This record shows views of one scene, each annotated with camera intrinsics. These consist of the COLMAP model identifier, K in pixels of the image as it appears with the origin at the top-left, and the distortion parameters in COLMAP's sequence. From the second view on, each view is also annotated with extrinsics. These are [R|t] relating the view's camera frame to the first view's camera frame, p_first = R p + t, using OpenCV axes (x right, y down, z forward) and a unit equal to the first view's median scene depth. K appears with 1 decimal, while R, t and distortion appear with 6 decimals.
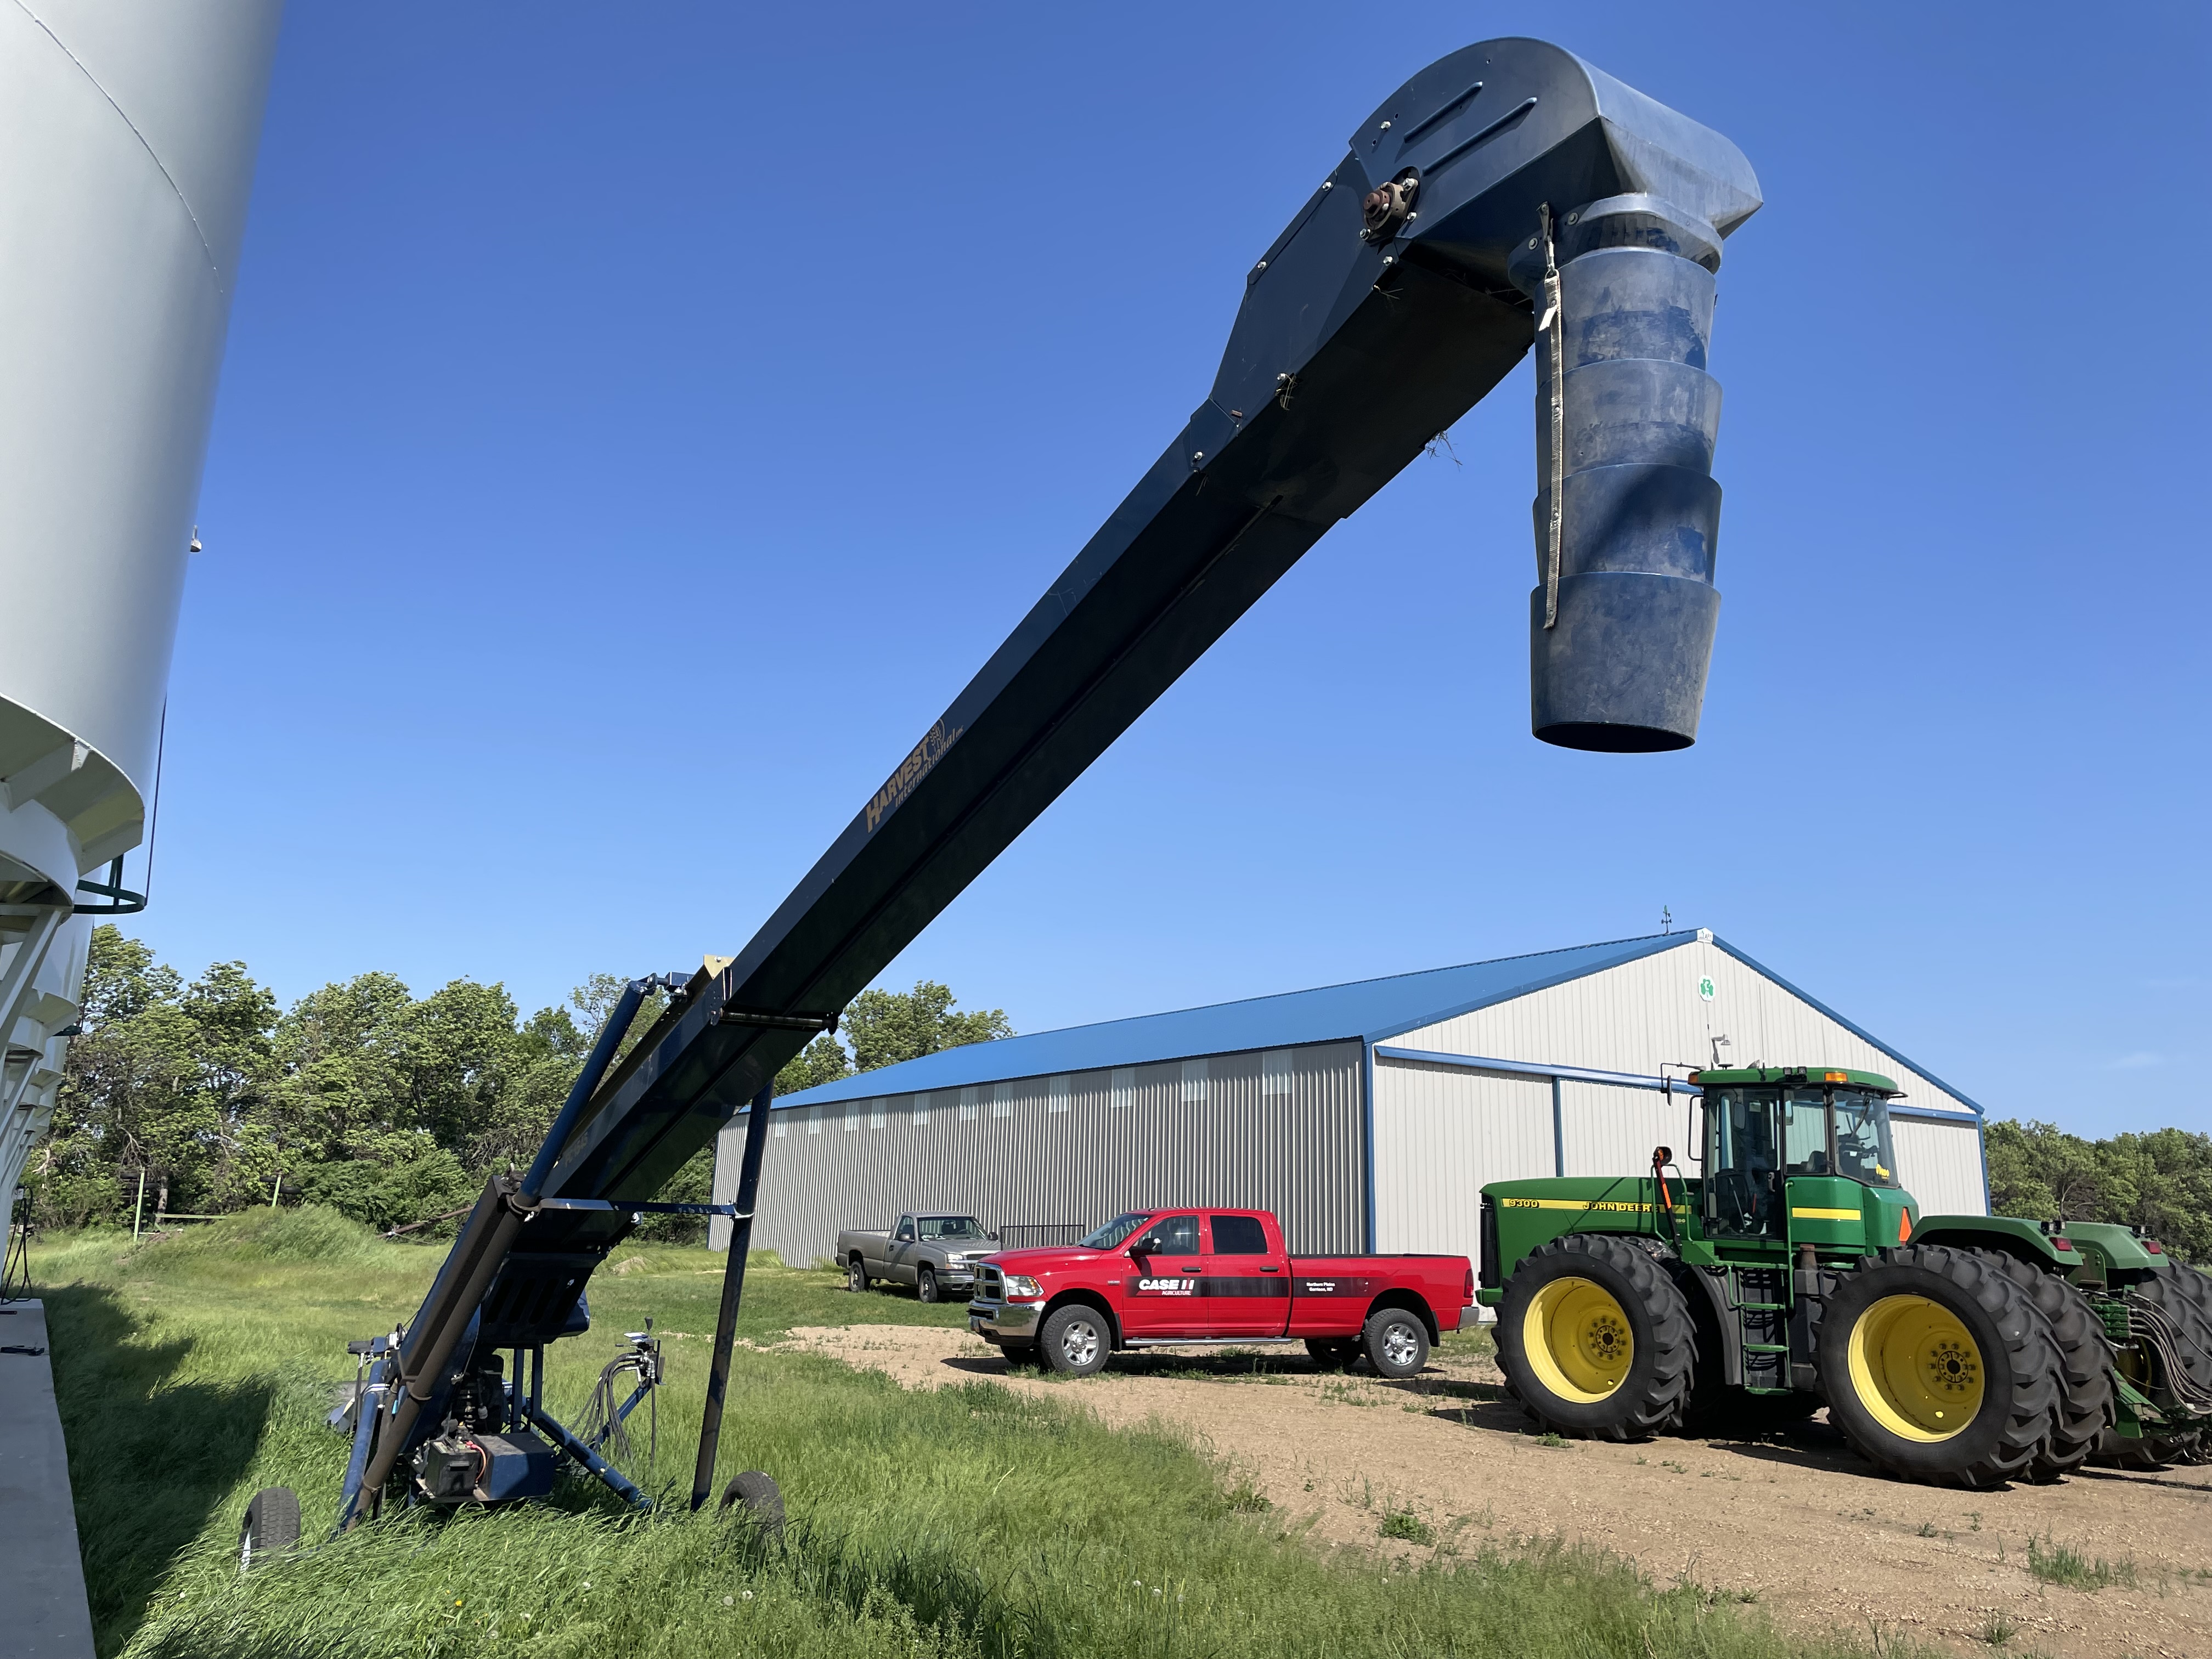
lens RADIAL K [[1674.7, 0, 1090.5], [0, 1674.7, 822.0], [0, 0, 1]] dist [0.063234, -0.078458]
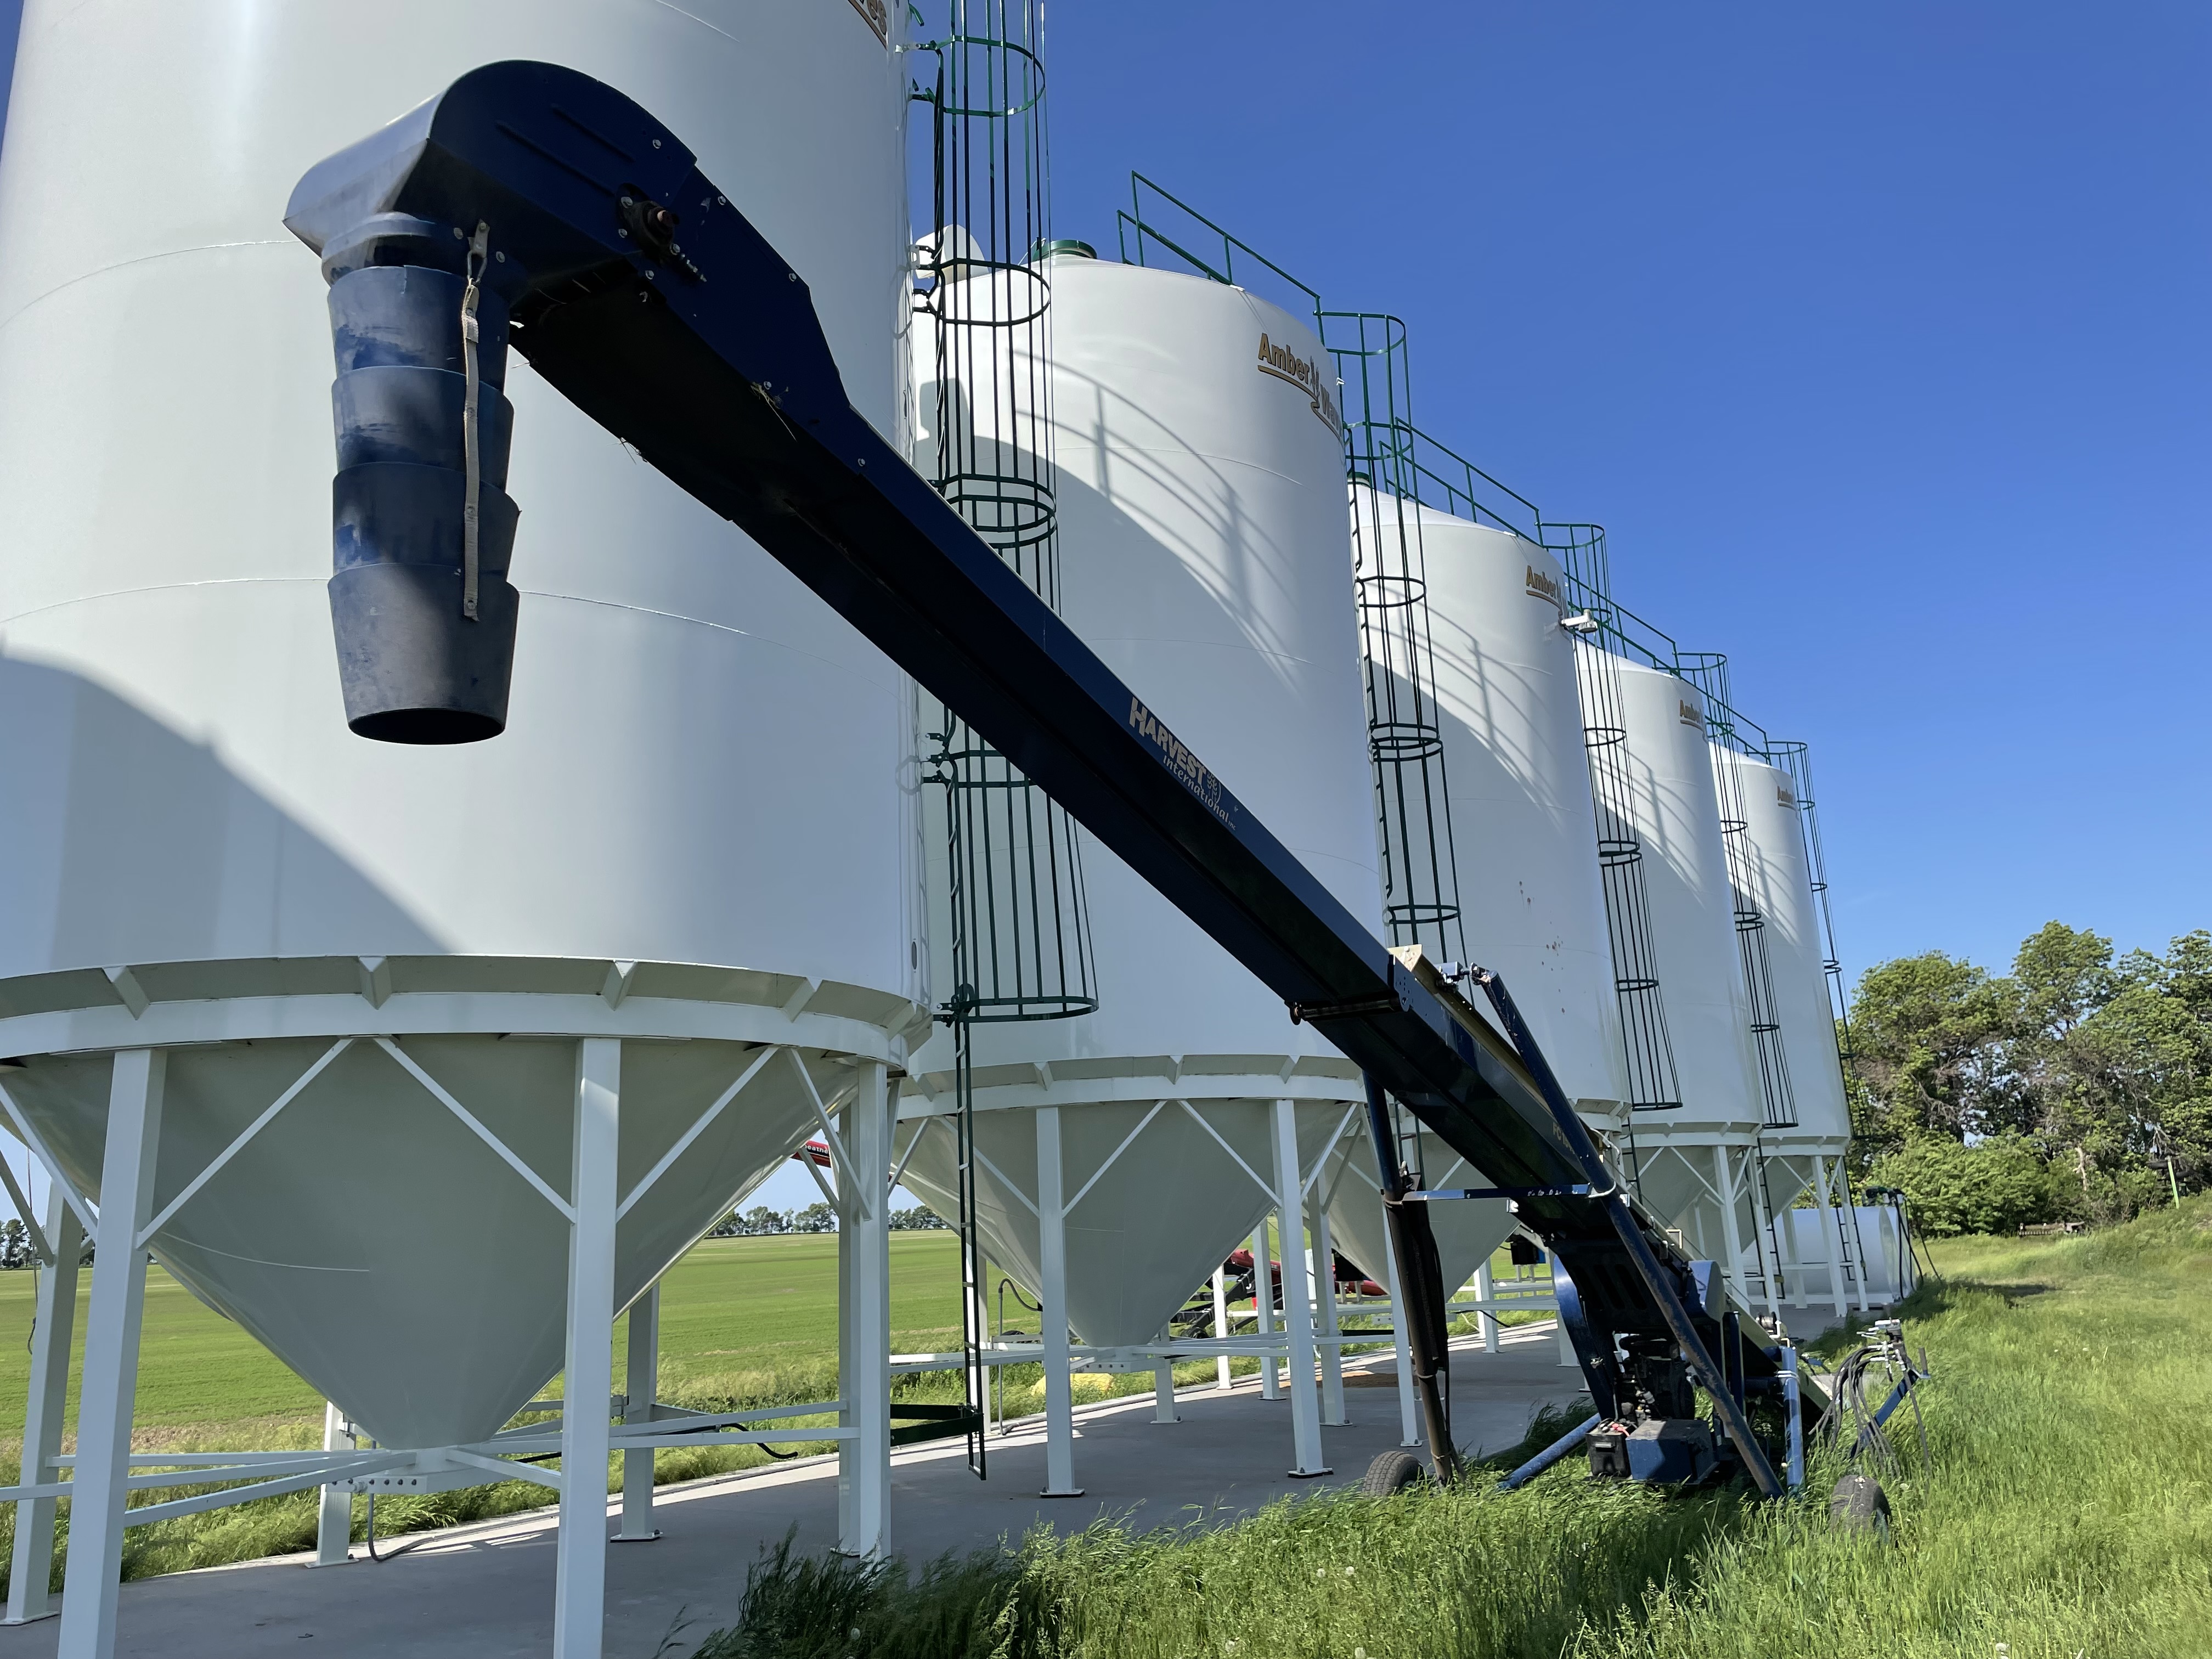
lens RADIAL K [[1674.7, 0, 1116.5], [0, 1674.7, 812.1], [0, 0, 1]] dist [0.063234, -0.078458]
pose [[0.394565, -0.272879, -0.877414, 0.234600], [0.268721, 0.947407, -0.173805, 0.050746], [0.878696, -0.167203, 0.447142, 0.154248]]
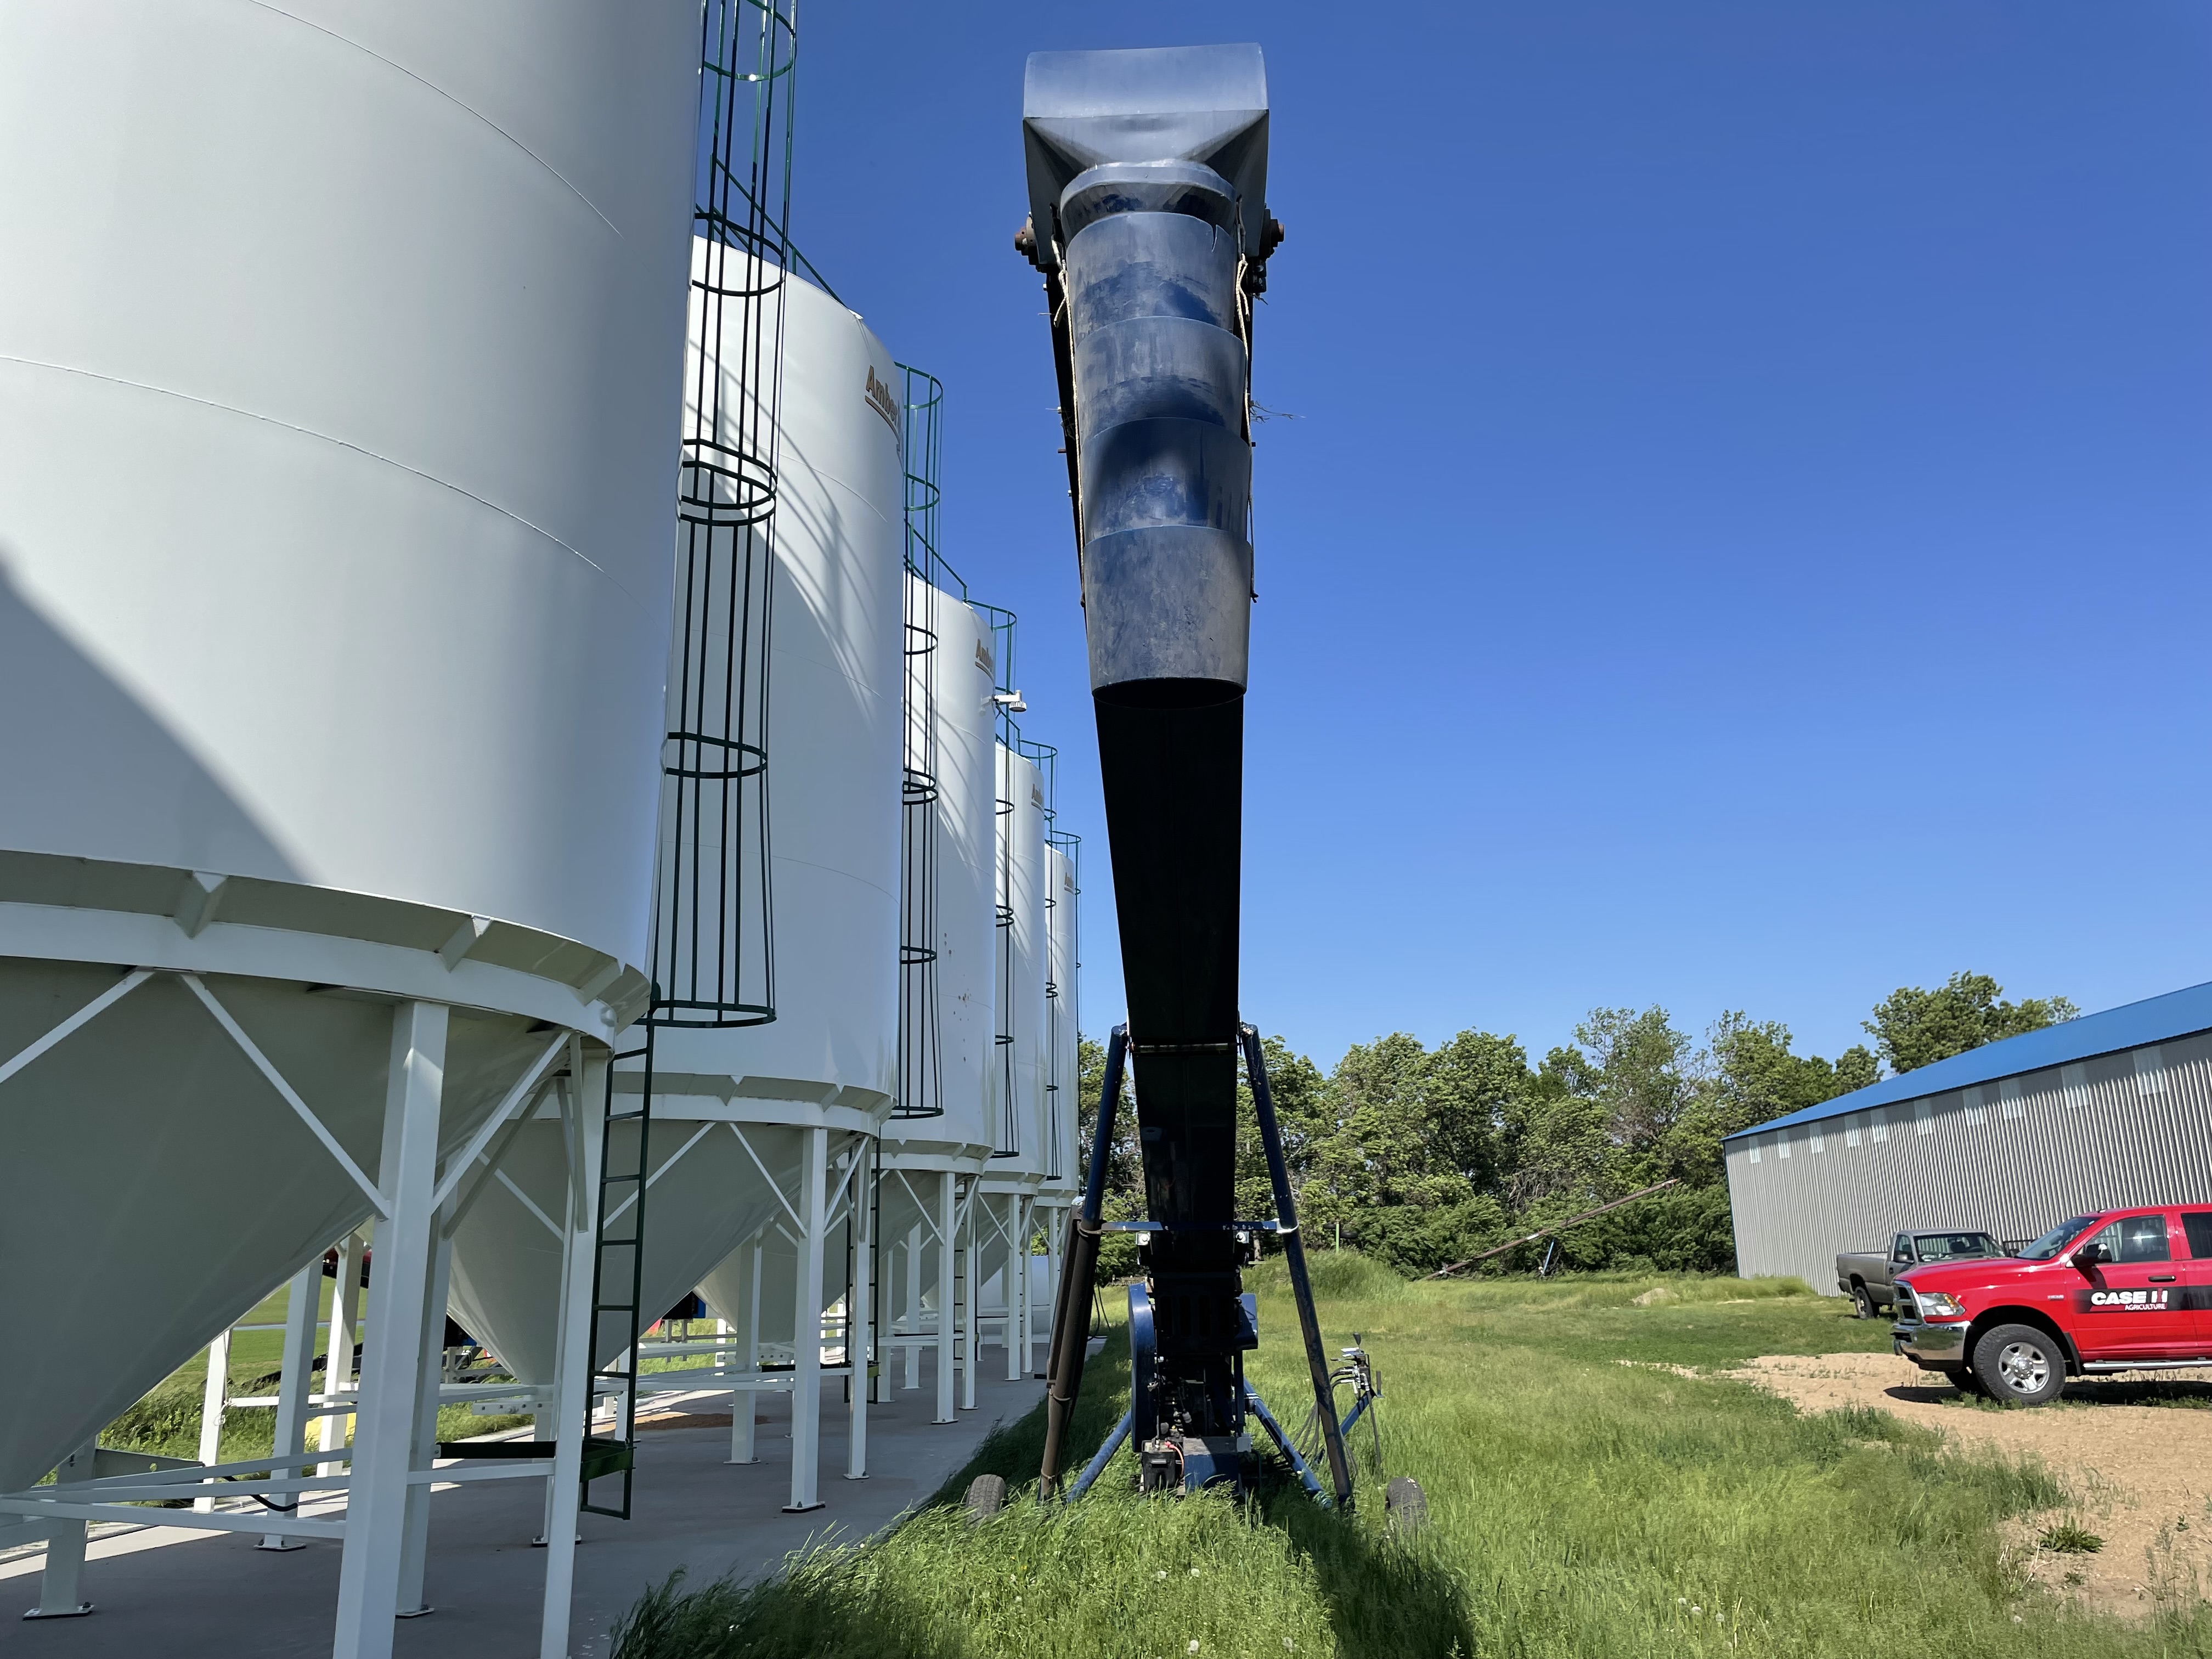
lens RADIAL K [[1674.7, 0, 1141.8], [0, 1674.7, 812.6], [0, 0, 1]] dist [0.063234, -0.078458]
pose [[0.822147, -0.186887, -0.537724, 0.139541], [0.172619, 0.981947, -0.077354, 0.016320], [0.542473, -0.029225, 0.839565, 0.024419]]
